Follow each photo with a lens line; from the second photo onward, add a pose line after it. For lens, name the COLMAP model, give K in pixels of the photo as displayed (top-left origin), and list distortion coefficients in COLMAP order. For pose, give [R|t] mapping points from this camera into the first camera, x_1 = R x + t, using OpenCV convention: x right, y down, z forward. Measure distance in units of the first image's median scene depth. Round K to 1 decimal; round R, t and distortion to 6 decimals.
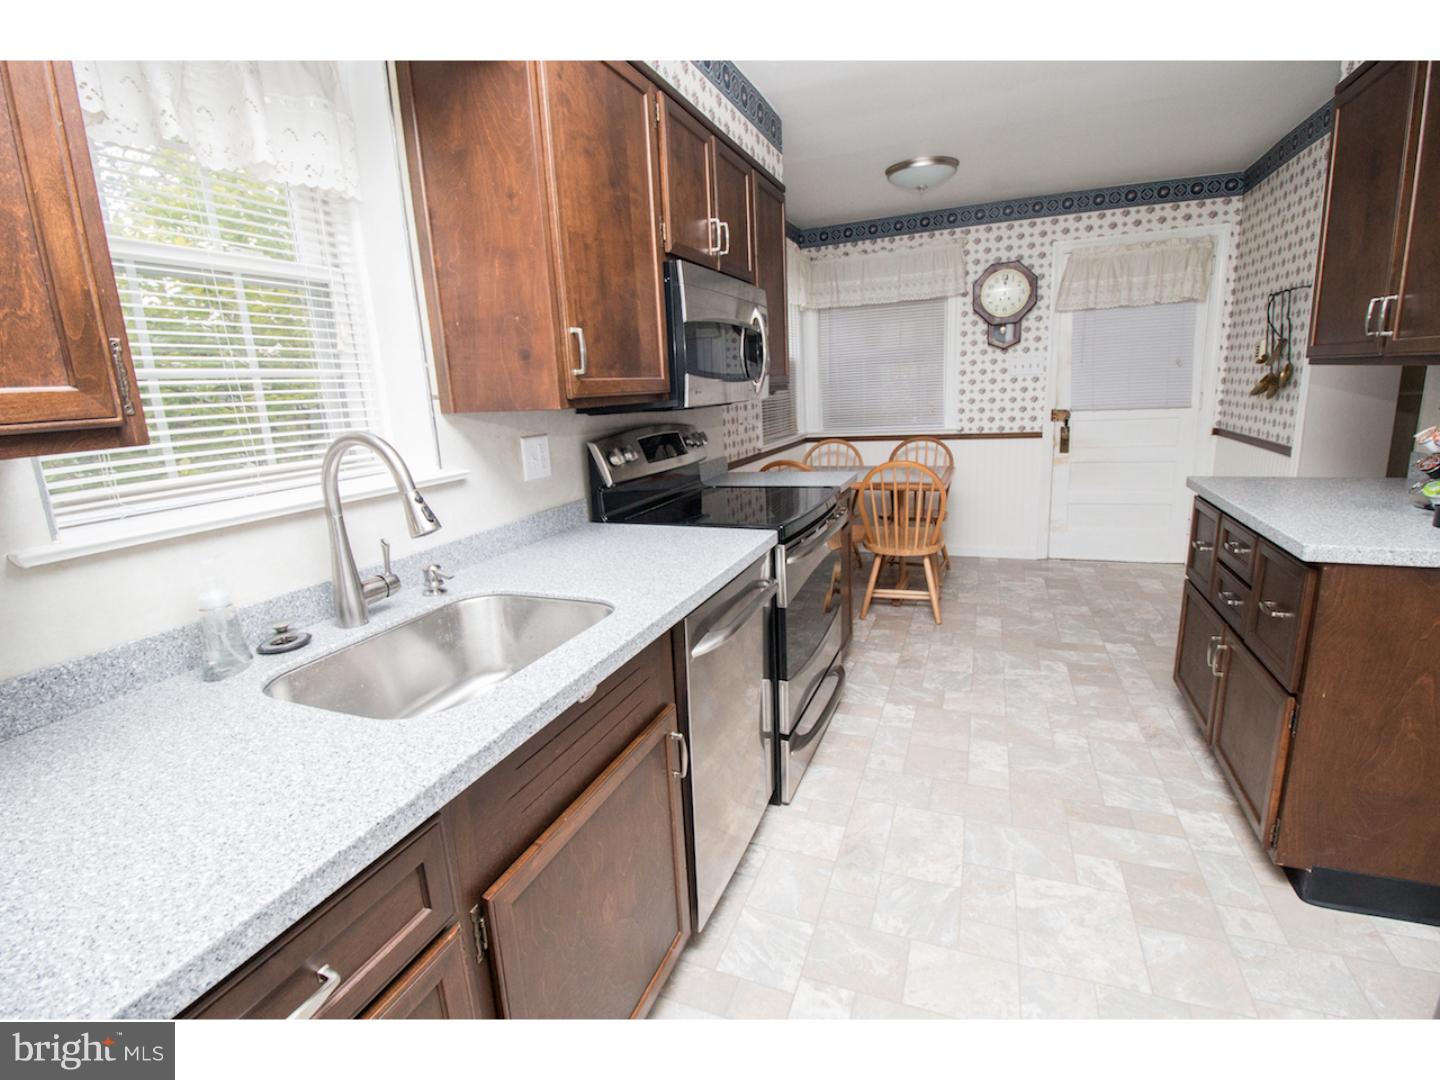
lens RADIAL K [[683.6, 0, 716.2], [0, 683.6, 537.3], [0, 0, 1]] dist [-0.011664, -0.006791]
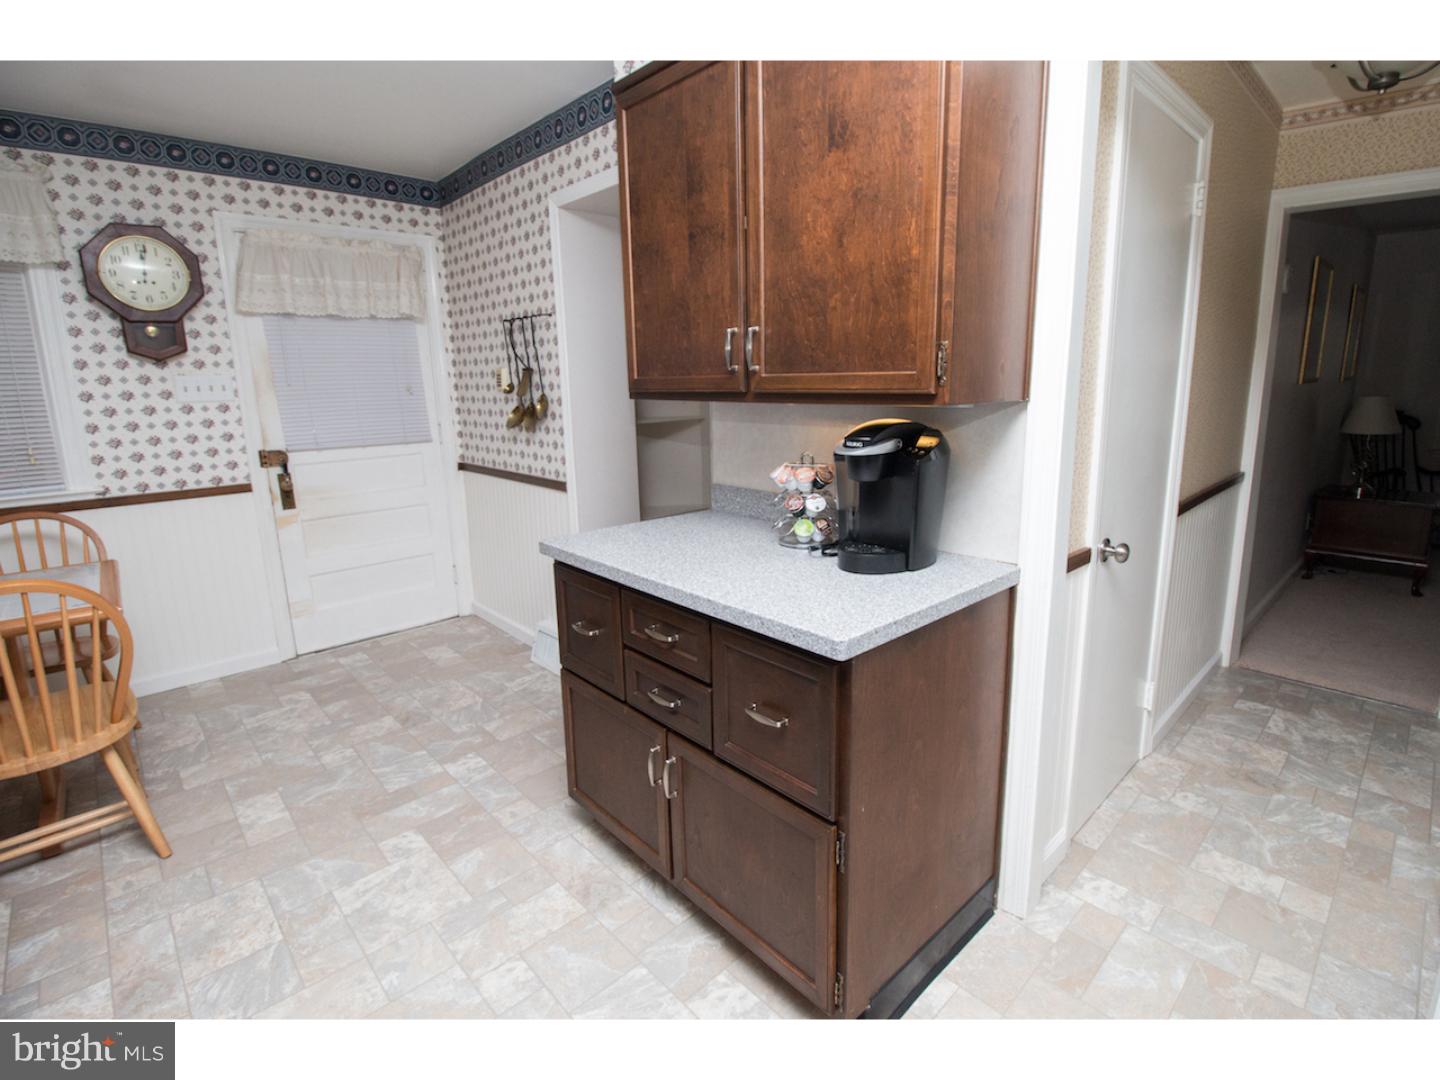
lens RADIAL K [[683.6, 0, 735.7], [0, 683.6, 518.0], [0, 0, 1]] dist [-0.011664, -0.006791]
pose [[0.411990, -0.135492, 0.901058, 0.060376], [0.189906, 0.979935, 0.060522, -0.073967], [-0.891179, 0.146182, 0.429454, 0.291730]]
